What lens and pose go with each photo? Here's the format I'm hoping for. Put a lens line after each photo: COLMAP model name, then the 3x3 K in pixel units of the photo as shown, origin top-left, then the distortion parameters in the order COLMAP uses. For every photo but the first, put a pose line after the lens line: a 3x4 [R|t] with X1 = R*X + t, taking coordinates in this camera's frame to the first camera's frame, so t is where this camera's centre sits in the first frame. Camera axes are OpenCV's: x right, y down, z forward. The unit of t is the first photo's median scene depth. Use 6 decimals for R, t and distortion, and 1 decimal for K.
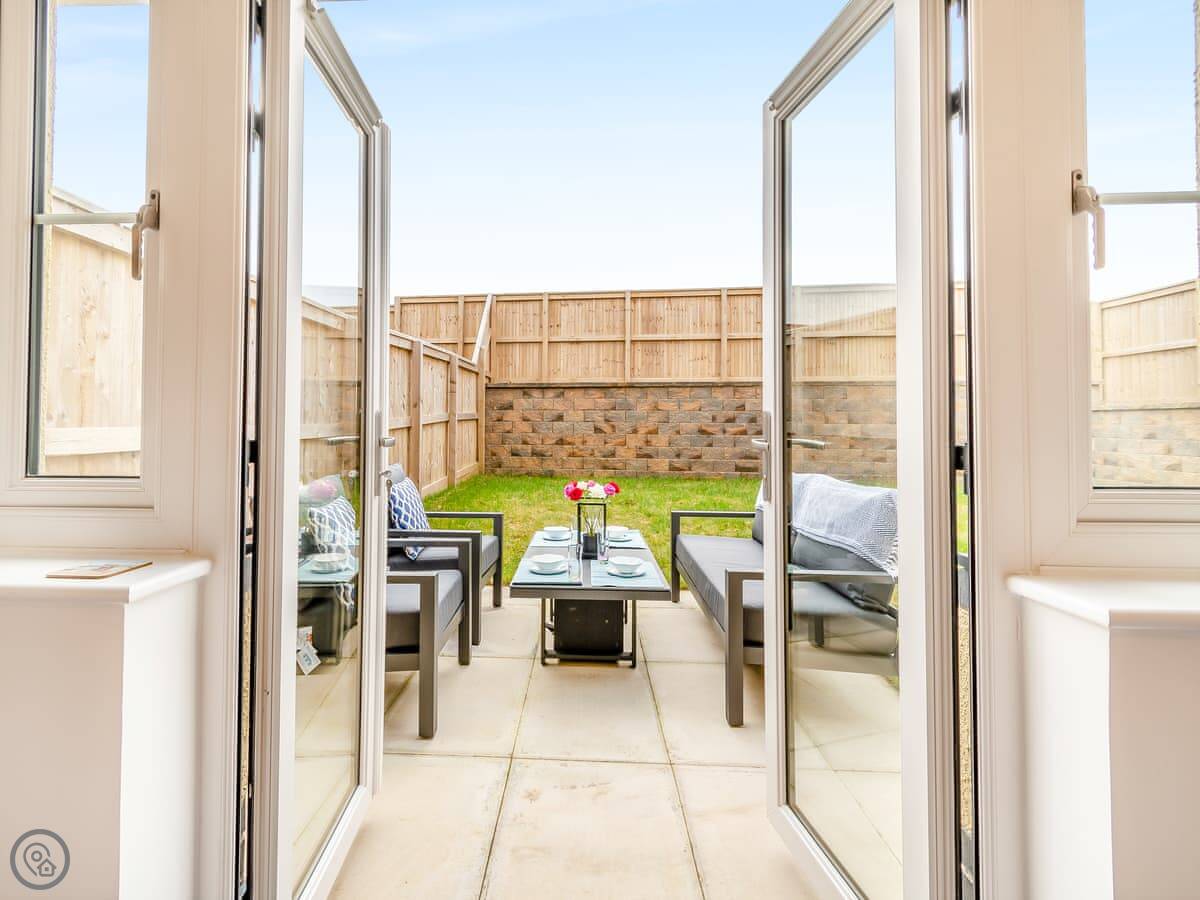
lens RADIAL K [[551.3, 0, 548.6], [0, 551.3, 409.1], [0, 0, 1]] dist [-0.015077, 0.000018]
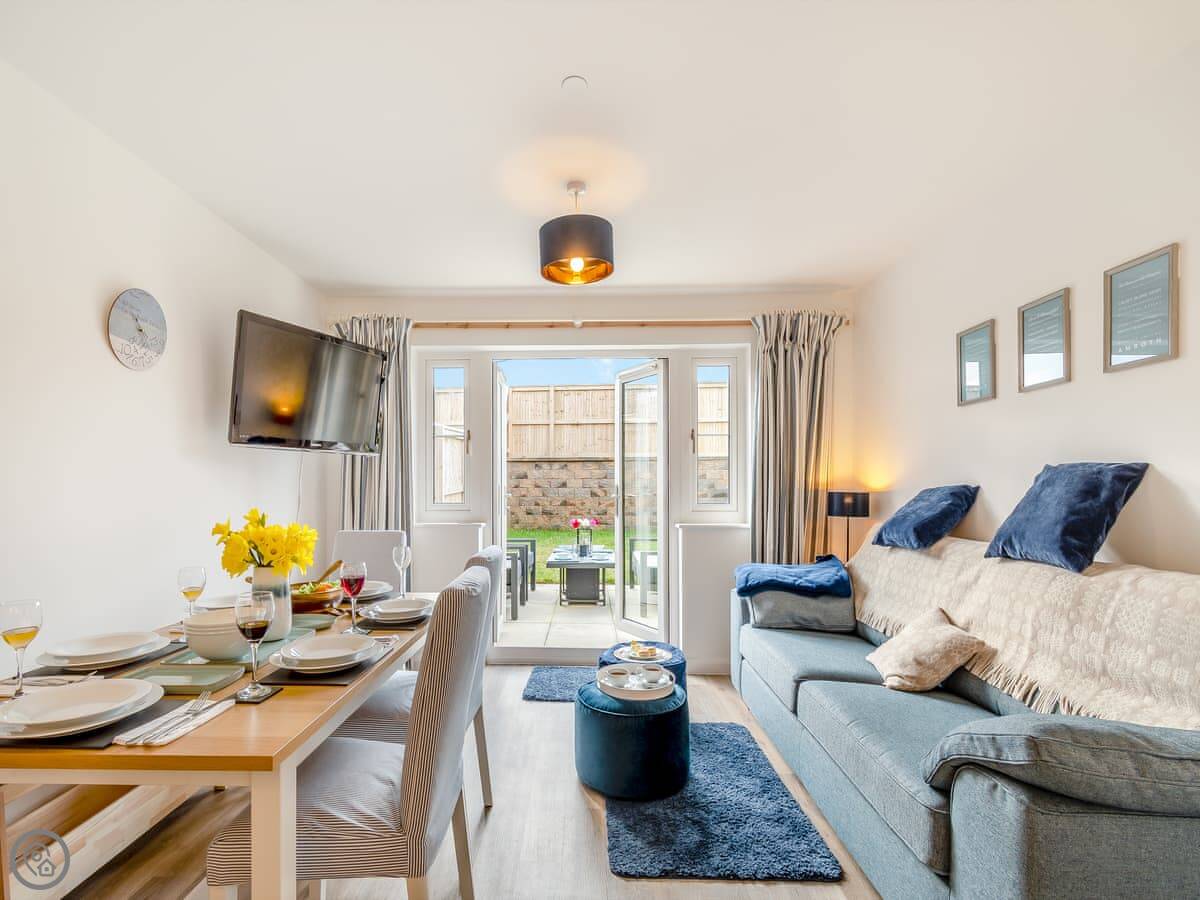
lens RADIAL K [[555.8, 0, 563.0], [0, 555.8, 485.6], [0, 0, 1]] dist [0.001843, -0.000550]
pose [[0.999682, -0.004207, 0.024878, -0.014230], [0.003727, 0.999807, 0.019305, -0.007669], [-0.024954, -0.019207, 0.999504, -0.300691]]
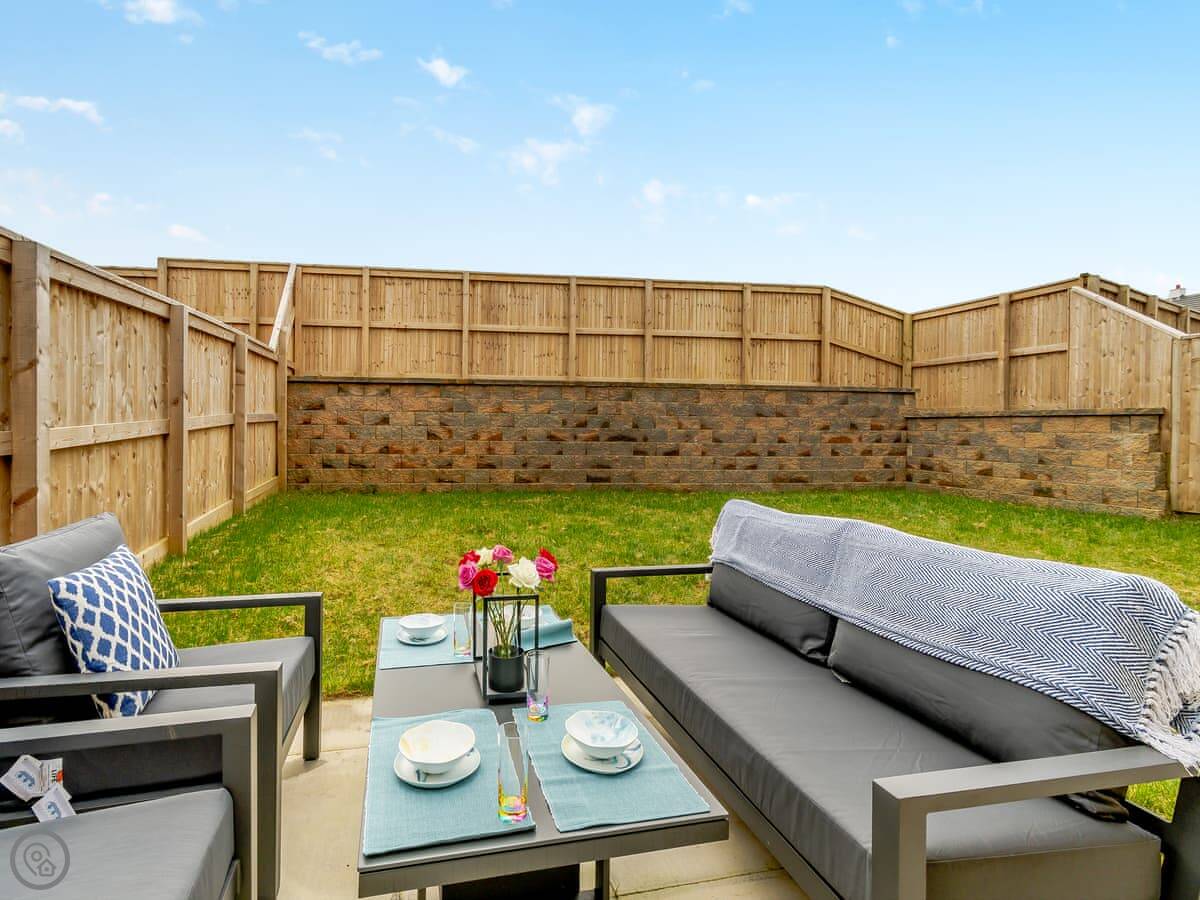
lens RADIAL K [[561.9, 0, 509.4], [0, 561.9, 428.8], [0, 0, 1]] dist [0.000470, -0.000173]
pose [[0.965666, 0.003231, 0.259766, -0.017842], [-0.011799, 0.999436, 0.031431, -0.000333], [-0.259518, -0.033417, 0.965160, 0.149099]]
